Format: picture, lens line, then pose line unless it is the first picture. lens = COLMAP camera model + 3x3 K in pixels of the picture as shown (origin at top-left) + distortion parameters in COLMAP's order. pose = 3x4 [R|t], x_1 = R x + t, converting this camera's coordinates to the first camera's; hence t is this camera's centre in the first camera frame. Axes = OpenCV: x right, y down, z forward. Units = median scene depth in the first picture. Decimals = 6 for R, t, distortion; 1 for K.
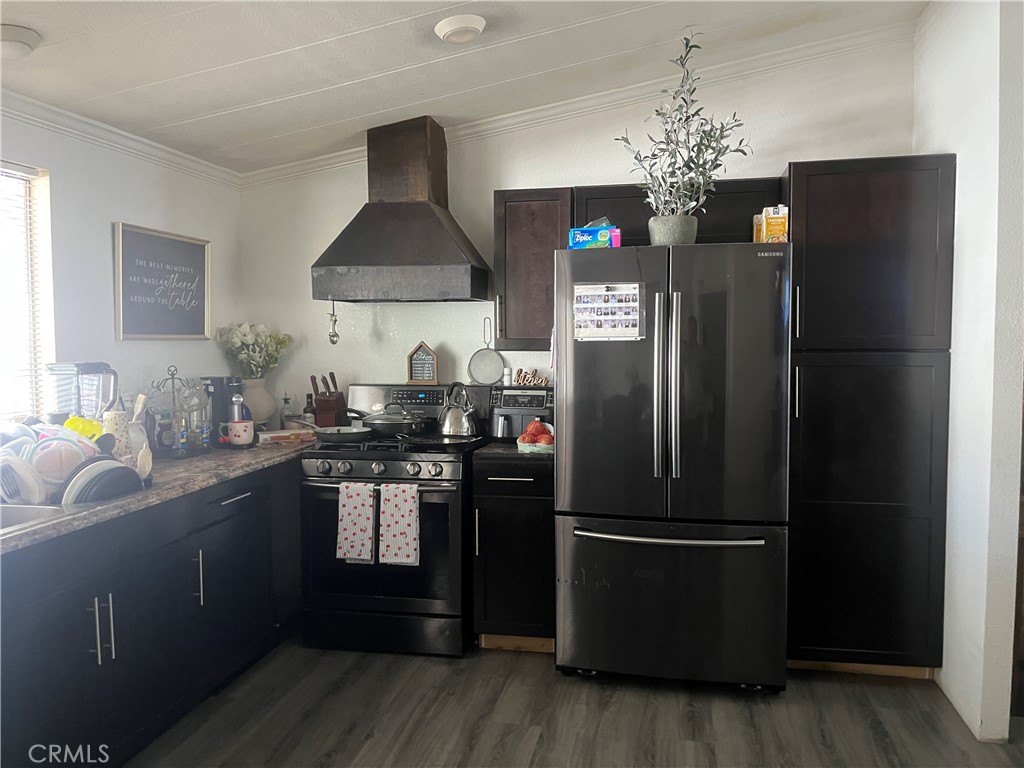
lens RADIAL K [[787.2, 0, 511.0], [0, 787.2, 380.9], [0, 0, 1]] dist [0.082043, -0.107278]
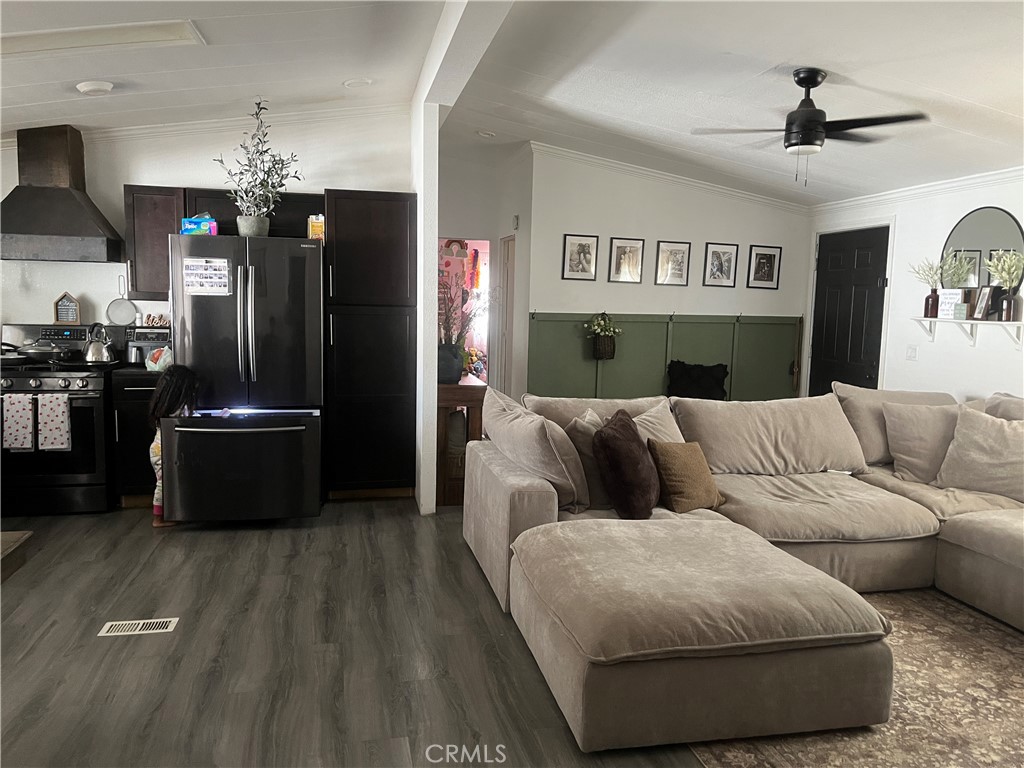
lens RADIAL K [[787.2, 0, 511.0], [0, 787.2, 380.9], [0, 0, 1]] dist [0.082043, -0.107278]
pose [[0.915016, -0.020152, 0.402915, 0.030806], [-0.001848, 0.998532, 0.054138, 0.029208], [-0.403414, -0.050282, 0.913635, -0.620926]]
